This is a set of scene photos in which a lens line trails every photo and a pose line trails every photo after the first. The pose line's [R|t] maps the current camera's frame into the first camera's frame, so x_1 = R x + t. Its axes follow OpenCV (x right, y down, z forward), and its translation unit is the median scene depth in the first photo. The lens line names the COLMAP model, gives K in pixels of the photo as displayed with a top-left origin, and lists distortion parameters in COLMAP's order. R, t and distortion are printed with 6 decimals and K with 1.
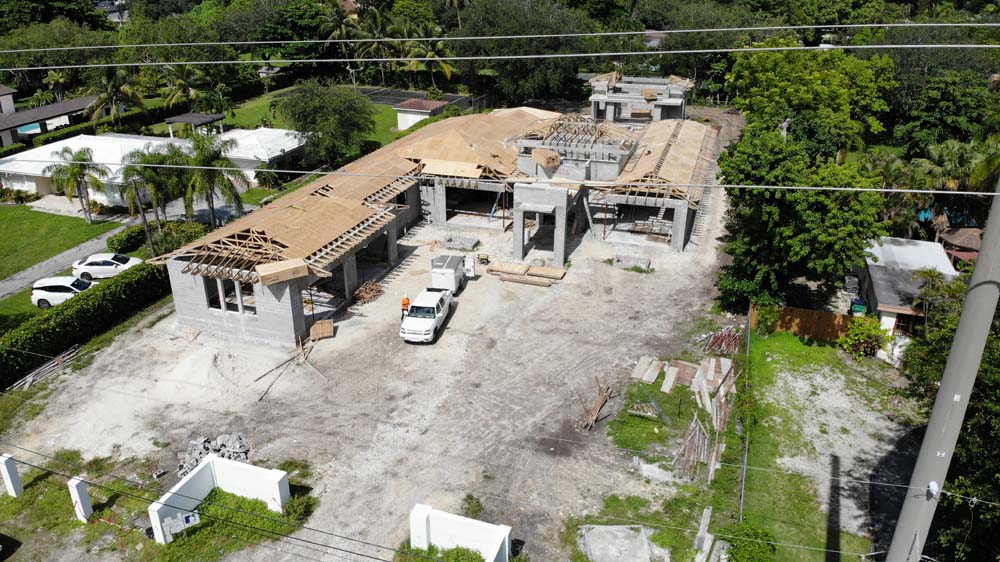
lens RADIAL K [[730.4, 0, 512.3], [0, 730.4, 282.2], [0, 0, 1]] dist [0.105777, -0.187909]
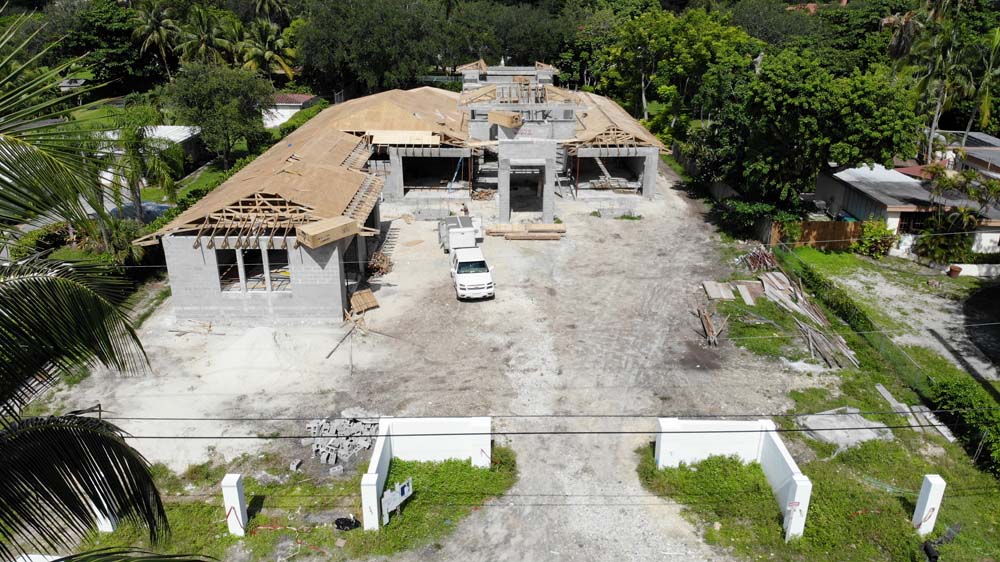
lens RADIAL K [[730.4, 0, 512.3], [0, 730.4, 282.2], [0, 0, 1]] dist [0.105777, -0.187909]
pose [[0.942744, -0.121150, 0.310734, -0.369013], [0.134668, 0.990639, -0.022339, 0.088401], [-0.305119, 0.062906, 0.950234, 0.131009]]
